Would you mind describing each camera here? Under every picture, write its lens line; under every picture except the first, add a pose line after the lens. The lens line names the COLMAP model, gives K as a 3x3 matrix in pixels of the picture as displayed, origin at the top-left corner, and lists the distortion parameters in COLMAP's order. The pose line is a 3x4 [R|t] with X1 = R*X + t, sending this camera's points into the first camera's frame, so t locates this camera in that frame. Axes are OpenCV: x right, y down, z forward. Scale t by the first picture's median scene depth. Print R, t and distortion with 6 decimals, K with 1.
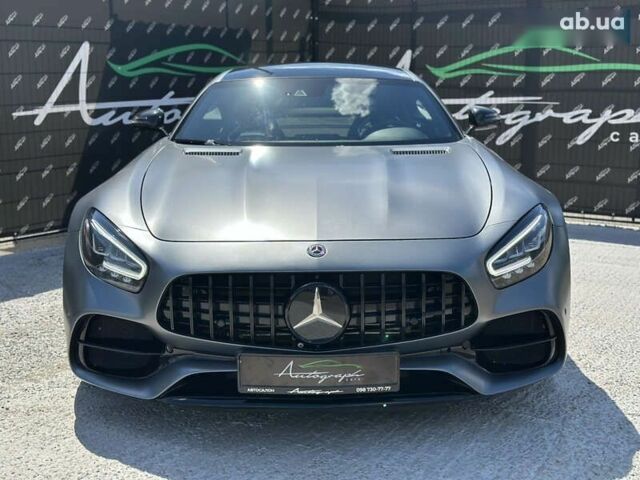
lens RADIAL K [[878.7, 0, 320.0], [0, 878.7, 240.0], [0, 0, 1]] dist [0.187177, -0.427726]
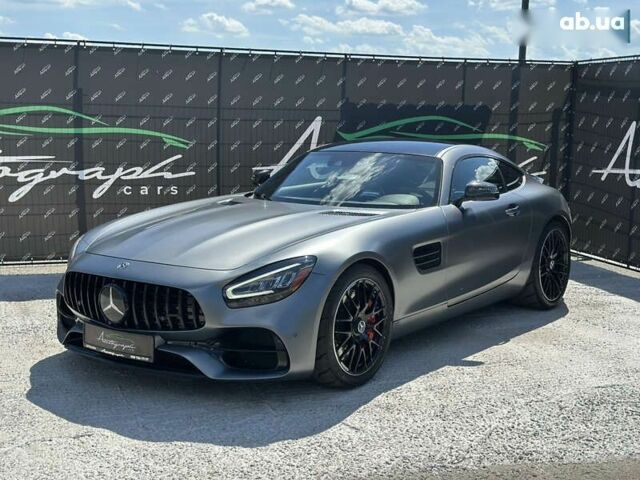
lens RADIAL K [[878.7, 0, 320.0], [0, 878.7, 240.0], [0, 0, 1]] dist [0.187177, -0.427726]
pose [[0.807735, 0.094786, -0.581876, 0.488447], [-0.125041, 0.992079, -0.011971, -0.023819], [0.576132, 0.082428, 0.813190, -0.042767]]
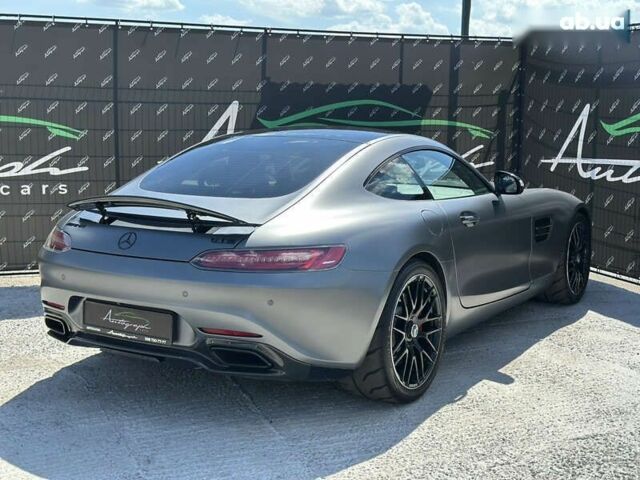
lens RADIAL K [[878.7, 0, 320.0], [0, 878.7, 240.0], [0, 0, 1]] dist [0.187177, -0.427726]
pose [[0.846311, 0.085619, -0.525763, 0.413739], [-0.106044, 0.994323, -0.008774, -0.044464], [0.522027, 0.063179, 0.850586, 0.102577]]
